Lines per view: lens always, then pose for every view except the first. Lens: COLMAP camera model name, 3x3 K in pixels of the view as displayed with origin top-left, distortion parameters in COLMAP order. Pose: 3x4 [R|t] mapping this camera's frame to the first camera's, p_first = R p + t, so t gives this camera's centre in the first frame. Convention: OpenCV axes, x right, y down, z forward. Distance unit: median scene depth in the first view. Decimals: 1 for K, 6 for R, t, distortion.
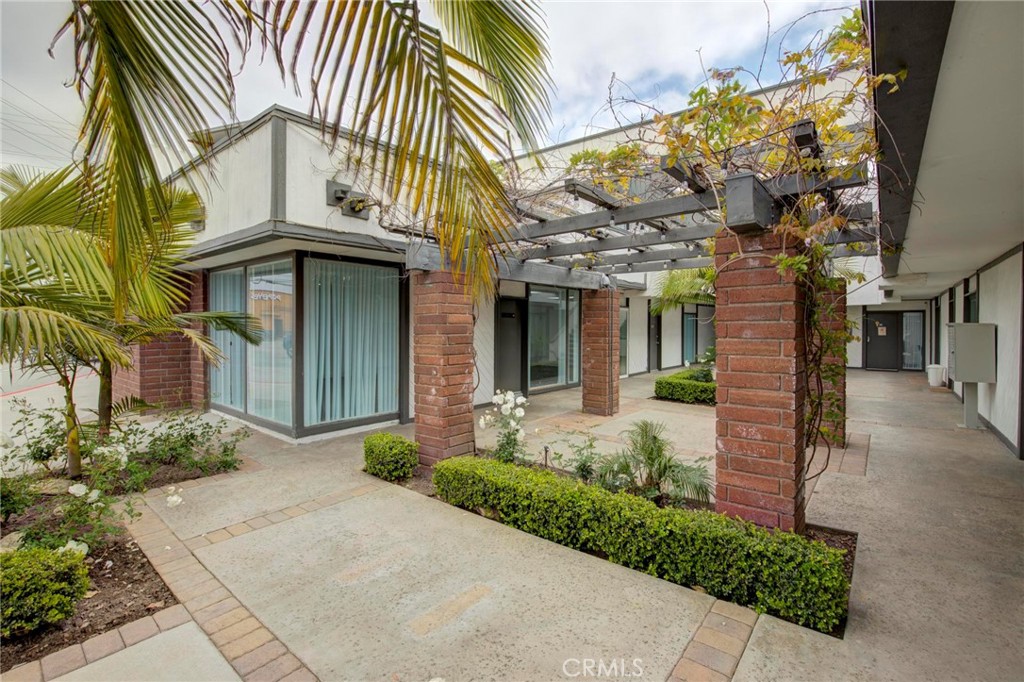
lens RADIAL K [[468.0, 0, 509.6], [0, 468.0, 328.2], [0, 0, 1]] dist [-0.020893, 0.000108]
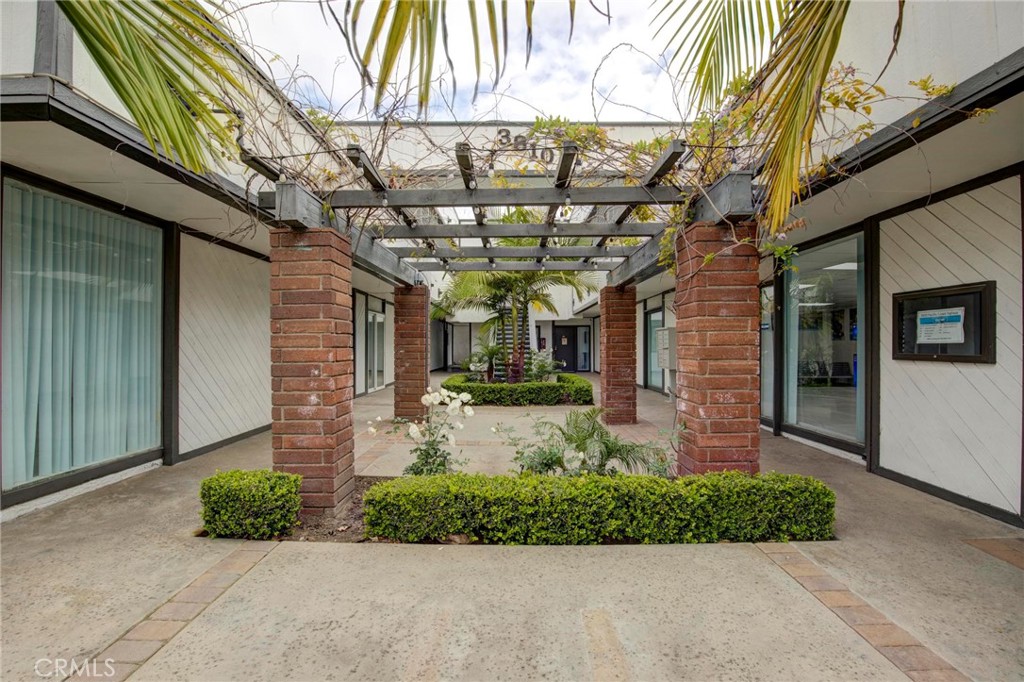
lens RADIAL K [[470.8, 0, 506.2], [0, 470.8, 343.6], [0, 0, 1]] dist [-0.040606, 0.008546]
pose [[0.774973, 0.000591, 0.631994, -0.514457], [0.004722, 0.999966, -0.006725, 0.076487], [-0.631976, 0.008196, 0.774944, 0.359973]]
